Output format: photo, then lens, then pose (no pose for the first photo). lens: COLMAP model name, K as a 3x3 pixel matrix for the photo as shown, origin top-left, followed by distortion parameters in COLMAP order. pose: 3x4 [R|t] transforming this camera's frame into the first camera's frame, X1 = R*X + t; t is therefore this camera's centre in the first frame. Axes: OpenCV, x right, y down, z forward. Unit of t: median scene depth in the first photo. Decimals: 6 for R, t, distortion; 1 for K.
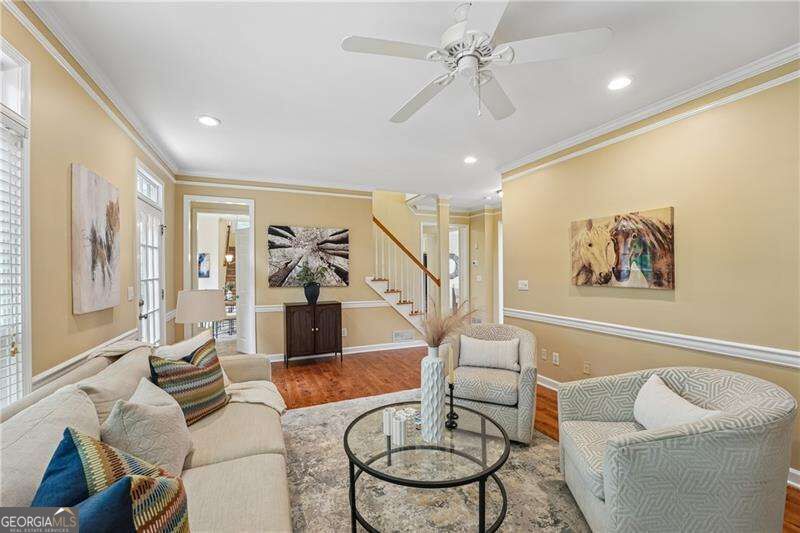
lens RADIAL K [[327.5, 0, 400.0], [0, 327.5, 266.5], [0, 0, 1]] dist [-0.000346, -0.000036]
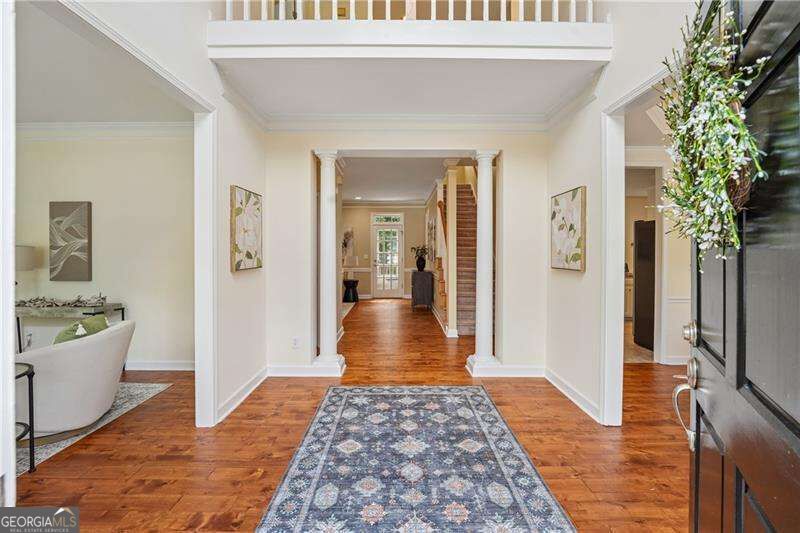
lens RADIAL K [[349.2, 0, 400.2], [0, 349.2, 257.5], [0, 0, 1]] dist [-0.002358, -0.000279]
pose [[-0.403323, 0.014278, -0.914946, 1.691355], [0.009981, 0.999887, 0.011203, 0.041312], [0.915003, -0.004613, -0.403421, 2.094525]]
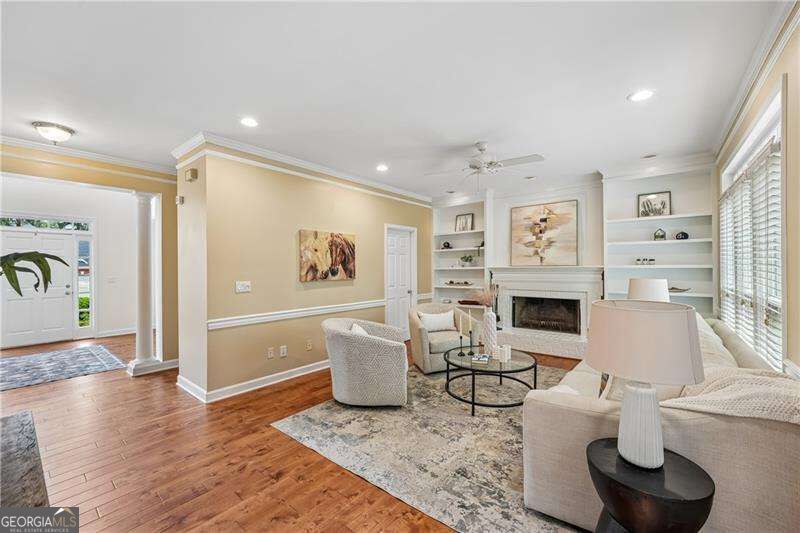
lens RADIAL K [[320.2, 0, 396.8], [0, 320.2, 264.3], [0, 0, 1]] dist [-0.012232, -0.000032]
pose [[-0.445882, 0.019481, 0.894880, -0.656072], [0.001741, 0.999780, -0.020897, 0.017252], [-0.895090, -0.007760, -0.445818, 1.155093]]
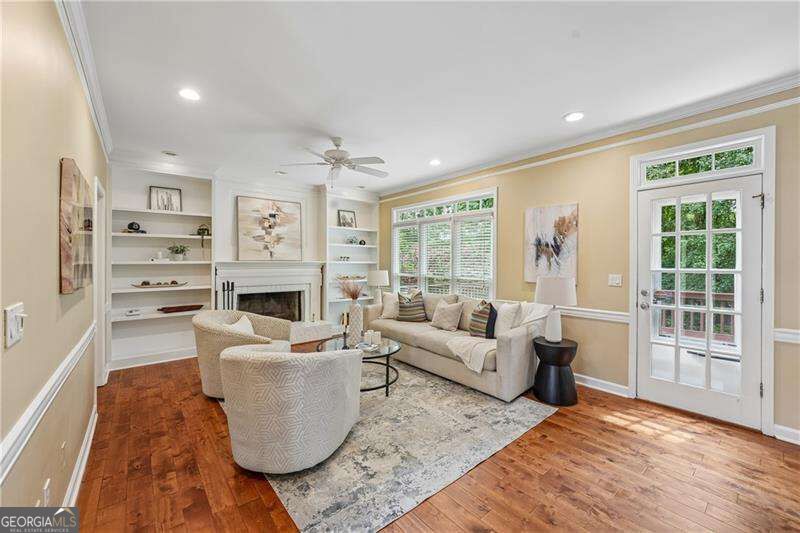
lens RADIAL K [[320.2, 0, 396.8], [0, 320.2, 264.3], [0, 0, 1]] dist [-0.012232, -0.000032]
pose [[-0.964185, 0.005262, -0.265179, 0.185083], [0.006281, 0.999976, -0.002995, 0.018917], [0.265157, -0.004554, -0.964195, 1.480773]]
